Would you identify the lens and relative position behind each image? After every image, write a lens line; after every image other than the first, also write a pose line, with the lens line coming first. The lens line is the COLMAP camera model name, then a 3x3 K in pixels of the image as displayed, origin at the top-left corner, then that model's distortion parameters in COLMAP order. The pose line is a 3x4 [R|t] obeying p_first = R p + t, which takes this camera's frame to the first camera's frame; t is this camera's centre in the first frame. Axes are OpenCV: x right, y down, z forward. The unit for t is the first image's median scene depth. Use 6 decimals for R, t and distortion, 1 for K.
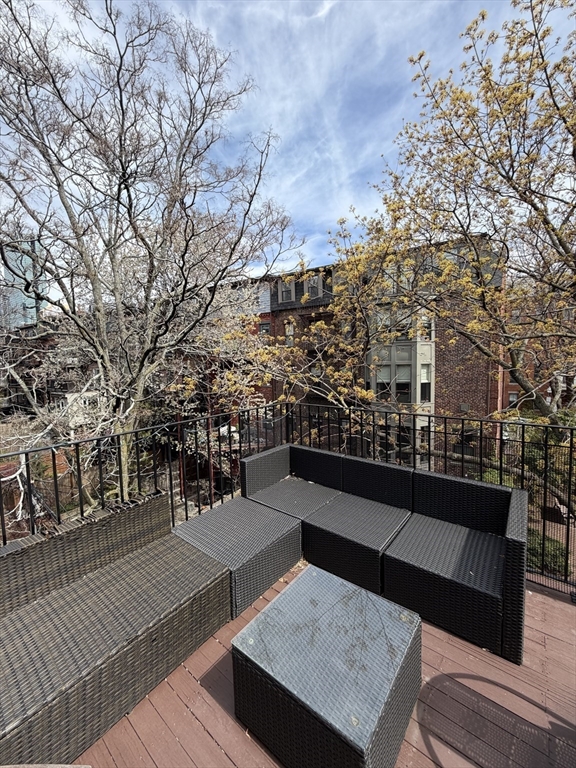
lens RADIAL K [[307.9, 0, 287.9], [0, 307.9, 382.5], [0, 0, 1]] dist [-0.000999, 0.000602]
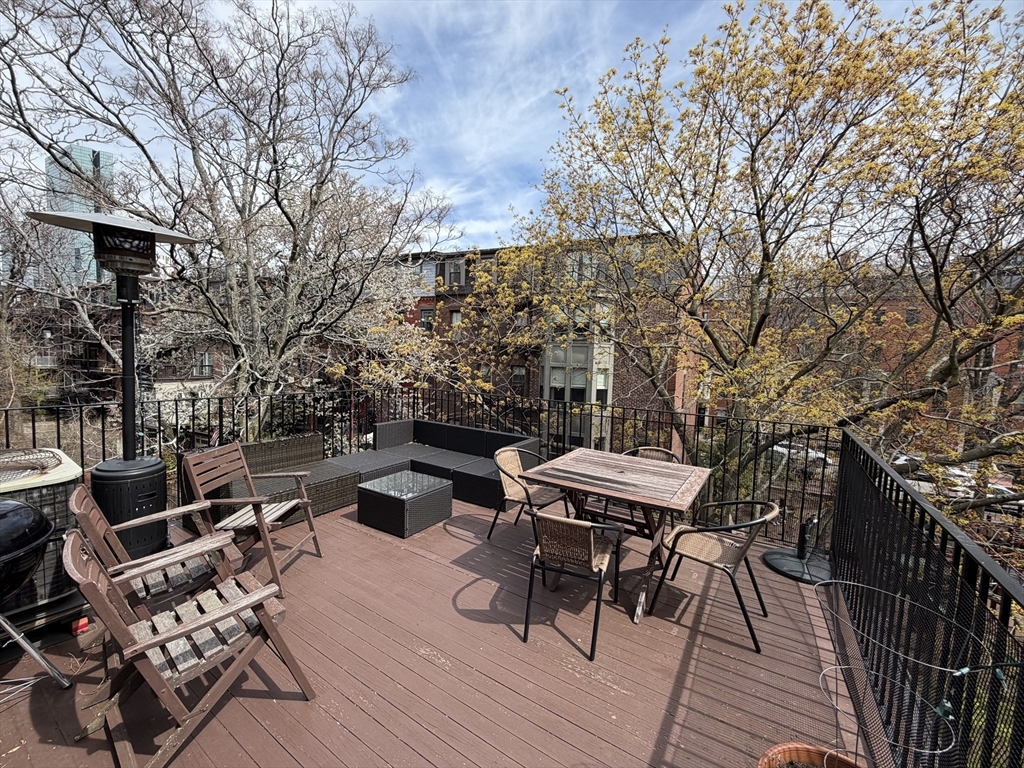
lens RADIAL K [[410.6, 0, 510.3], [0, 410.6, 385.1], [0, 0, 1]] dist [-0.000999, 0.000602]
pose [[0.992217, 0.051281, 0.113468, 0.043214], [-0.050730, 0.998682, -0.007734, 0.011197], [-0.113715, 0.001918, 0.993512, -0.164388]]
